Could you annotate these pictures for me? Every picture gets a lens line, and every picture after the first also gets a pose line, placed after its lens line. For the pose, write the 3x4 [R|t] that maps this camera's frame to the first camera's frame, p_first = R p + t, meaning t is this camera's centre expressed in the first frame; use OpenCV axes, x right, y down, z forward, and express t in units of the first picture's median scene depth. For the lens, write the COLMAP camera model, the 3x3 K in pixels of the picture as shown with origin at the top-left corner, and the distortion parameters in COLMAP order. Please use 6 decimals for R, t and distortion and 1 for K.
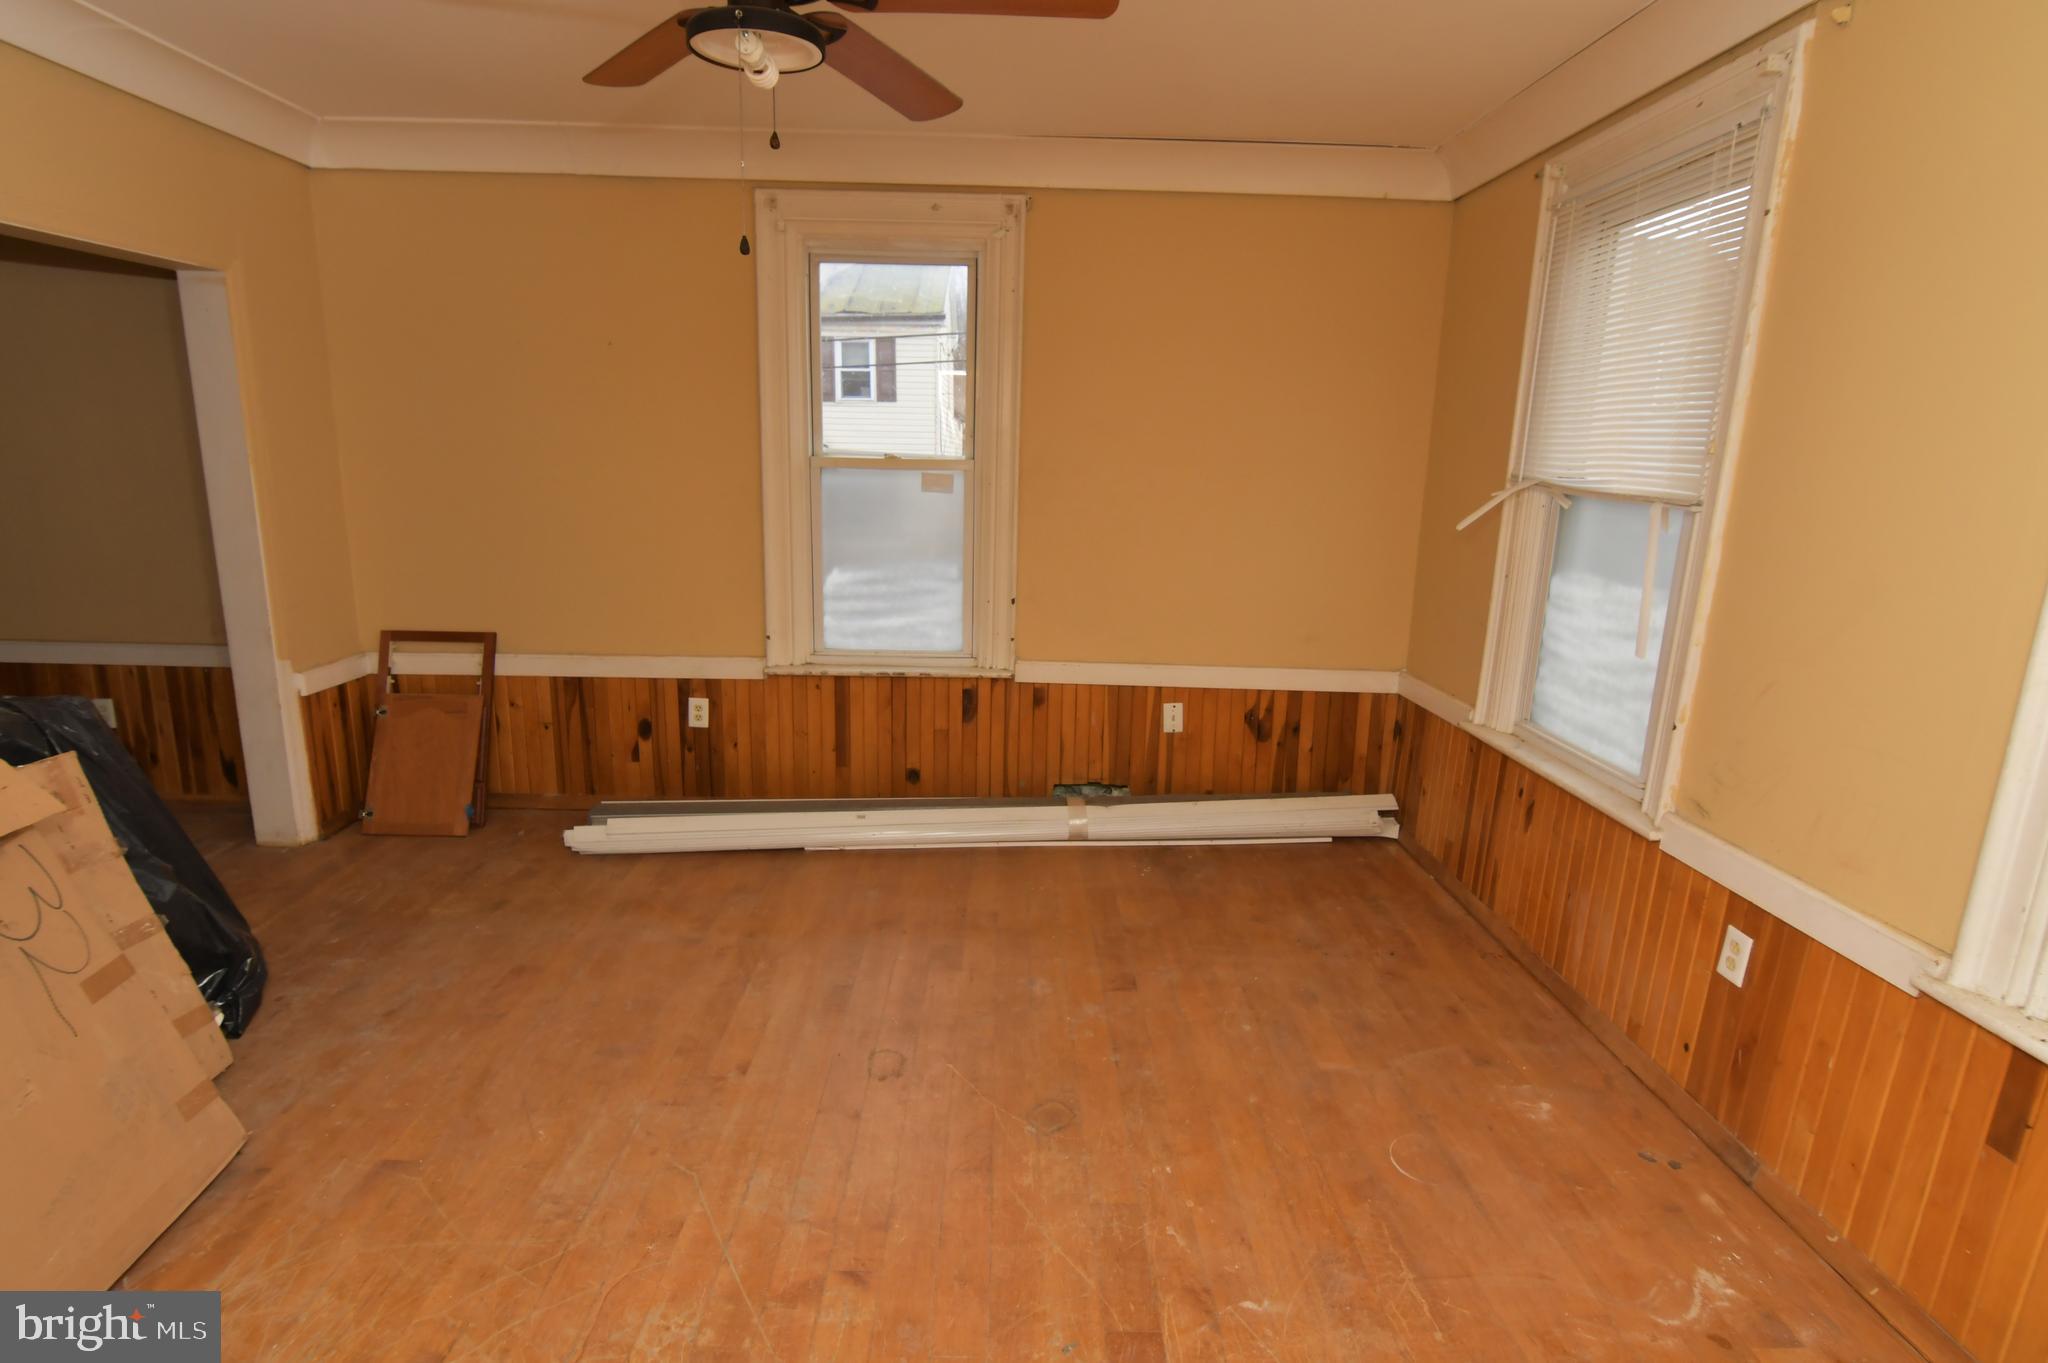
lens RADIAL K [[992.4, 0, 1020.5], [0, 992.4, 671.9], [0, 0, 1]] dist [-0.026367, 0.006337]
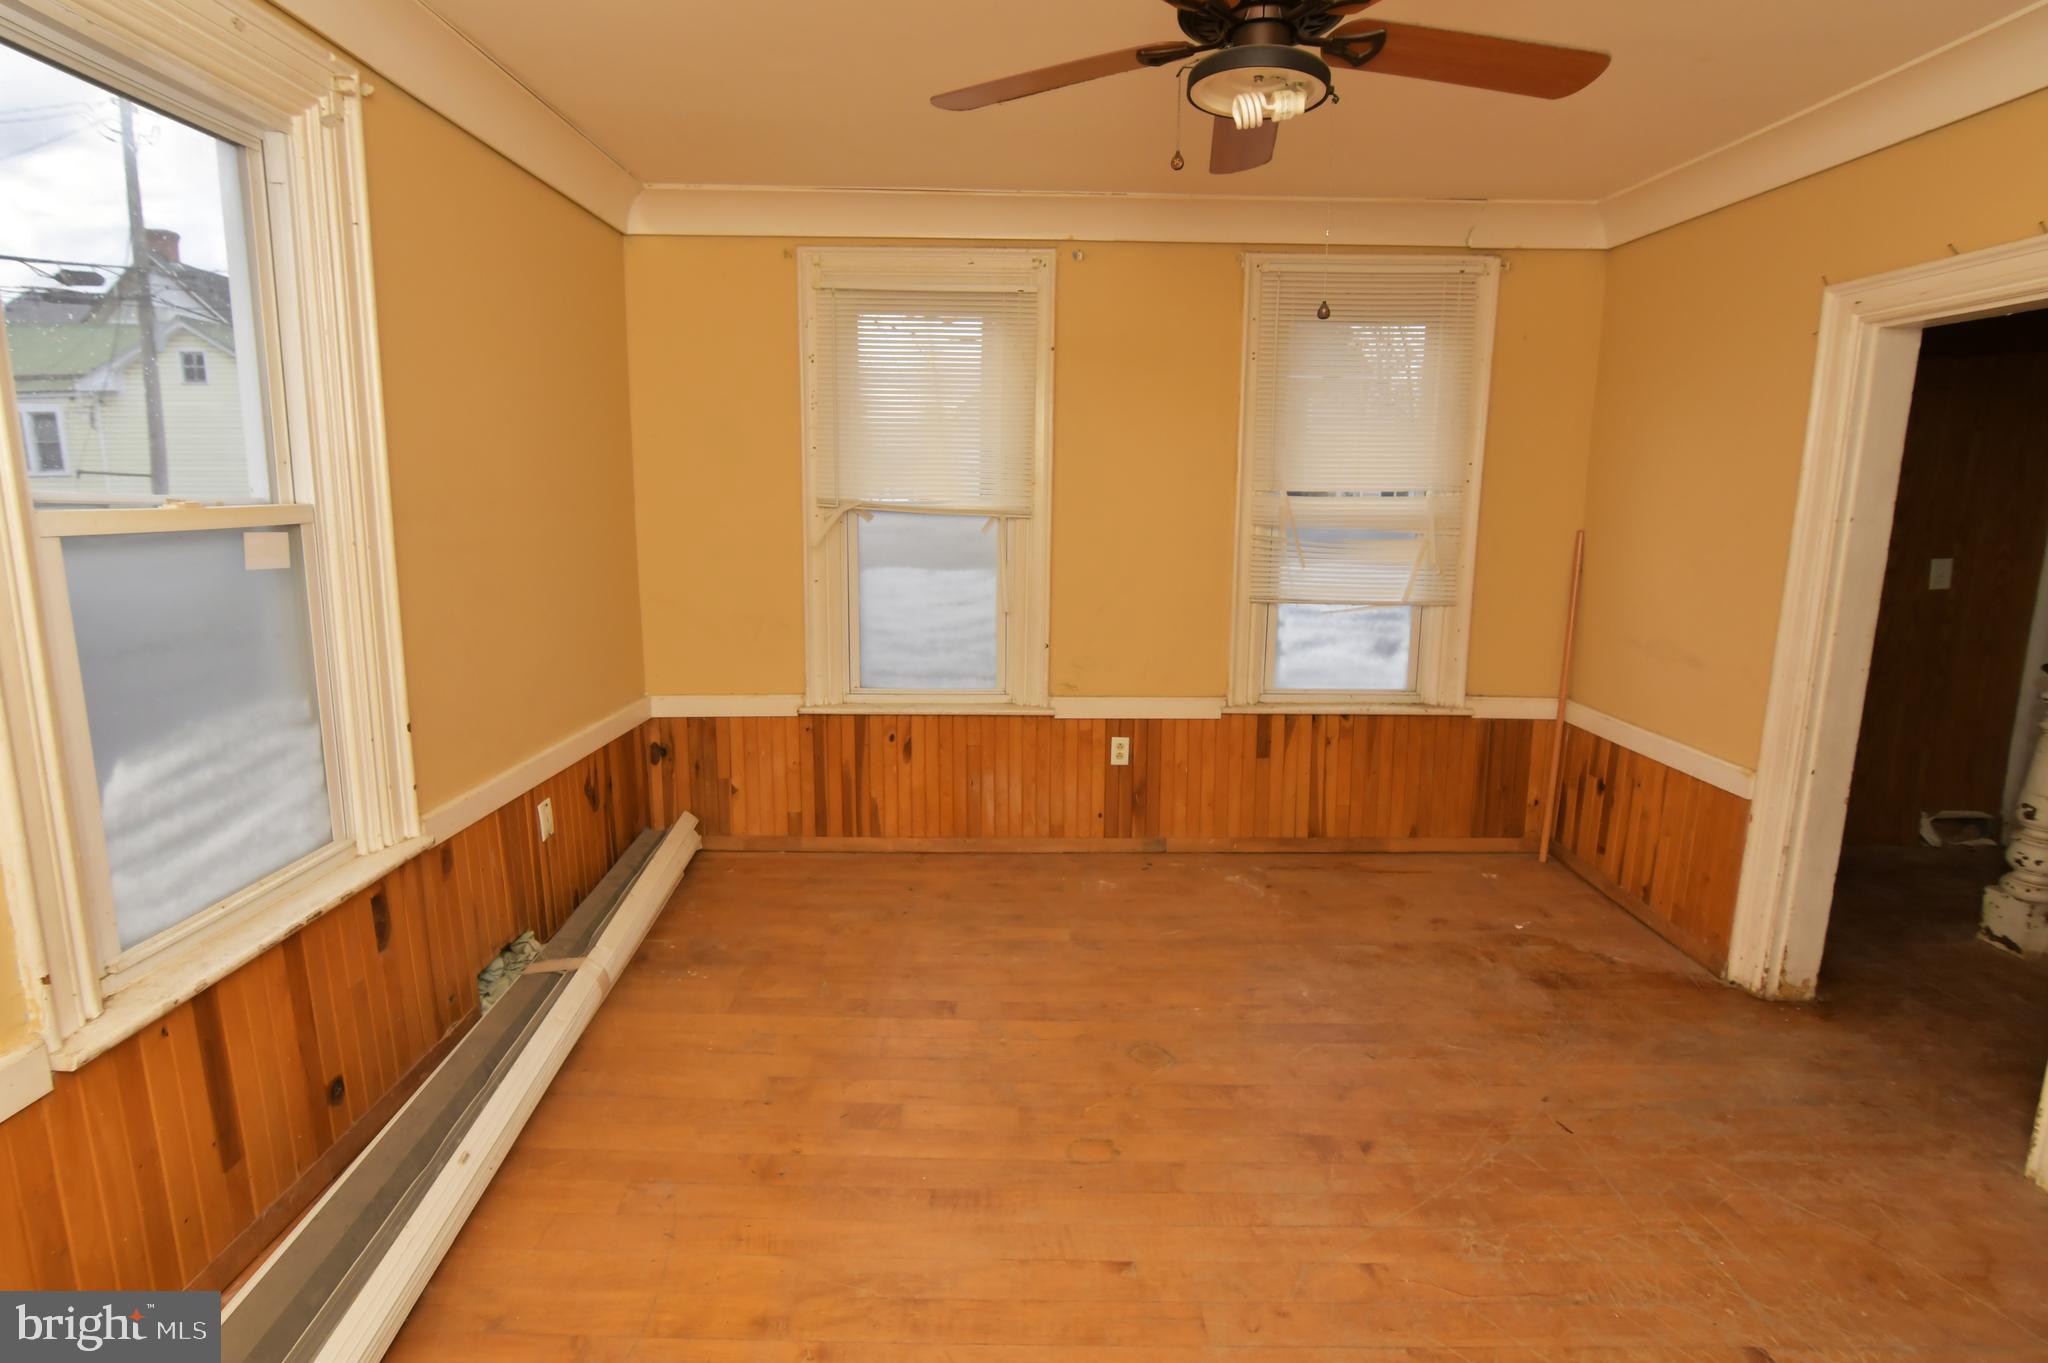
lens RADIAL K [[997.2, 0, 1023.6], [0, 997.2, 671.0], [0, 0, 1]] dist [0.000364, 0.000179]
pose [[0.006166, -0.203965, 0.978959, -0.792144], [0.203822, 0.958682, 0.198457, -0.195069], [-0.978989, 0.198310, 0.047484, 0.757290]]
